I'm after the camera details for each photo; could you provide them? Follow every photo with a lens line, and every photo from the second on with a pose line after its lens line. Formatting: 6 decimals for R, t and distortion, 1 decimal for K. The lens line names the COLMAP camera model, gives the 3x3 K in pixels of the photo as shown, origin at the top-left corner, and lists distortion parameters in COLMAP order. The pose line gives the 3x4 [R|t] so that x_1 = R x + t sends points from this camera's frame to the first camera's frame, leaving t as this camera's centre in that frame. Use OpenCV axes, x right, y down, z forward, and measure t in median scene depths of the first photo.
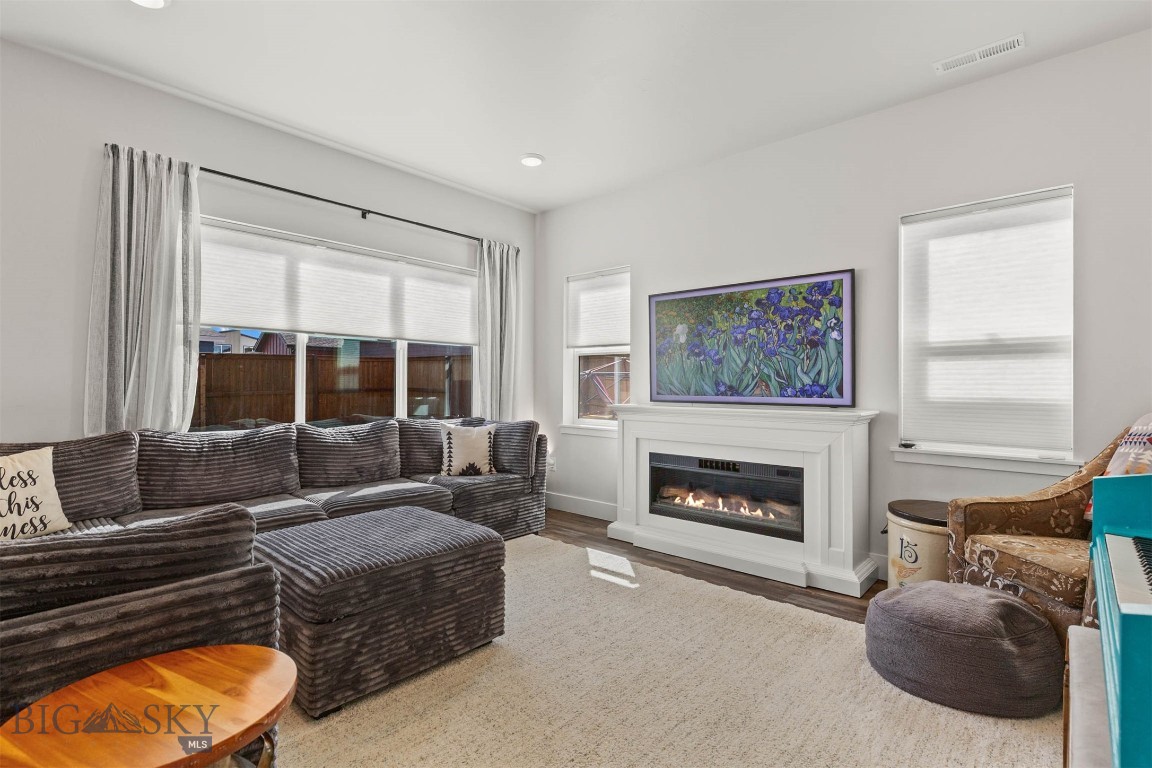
lens RADIAL K [[548.5, 0, 578.8], [0, 548.5, 383.0], [0, 0, 1]] dist [0.003484, -0.000241]
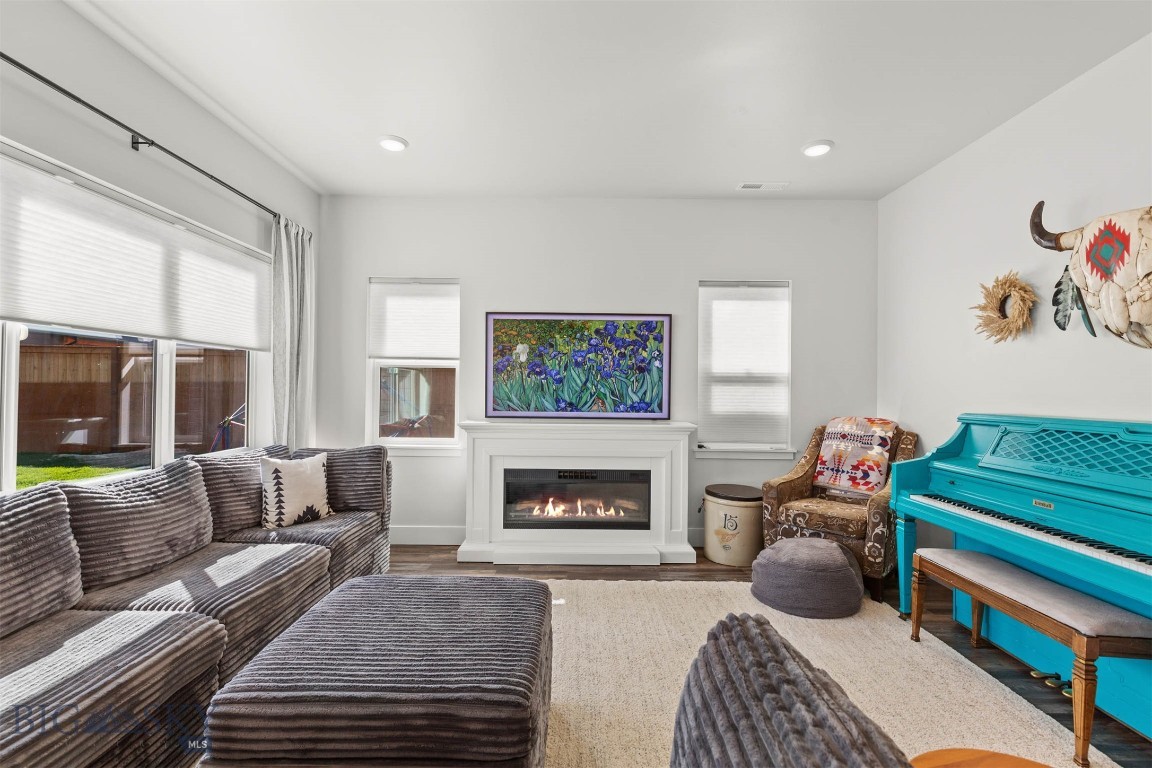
lens RADIAL K [[520.0, 0, 568.4], [0, 520.0, 384.3], [0, 0, 1]] dist [0.009332, -0.002370]
pose [[0.736551, 0.007173, 0.676344, -0.458017], [-0.011188, 0.999936, 0.001579, -0.034947], [-0.676289, -0.008730, 0.736585, 0.220164]]
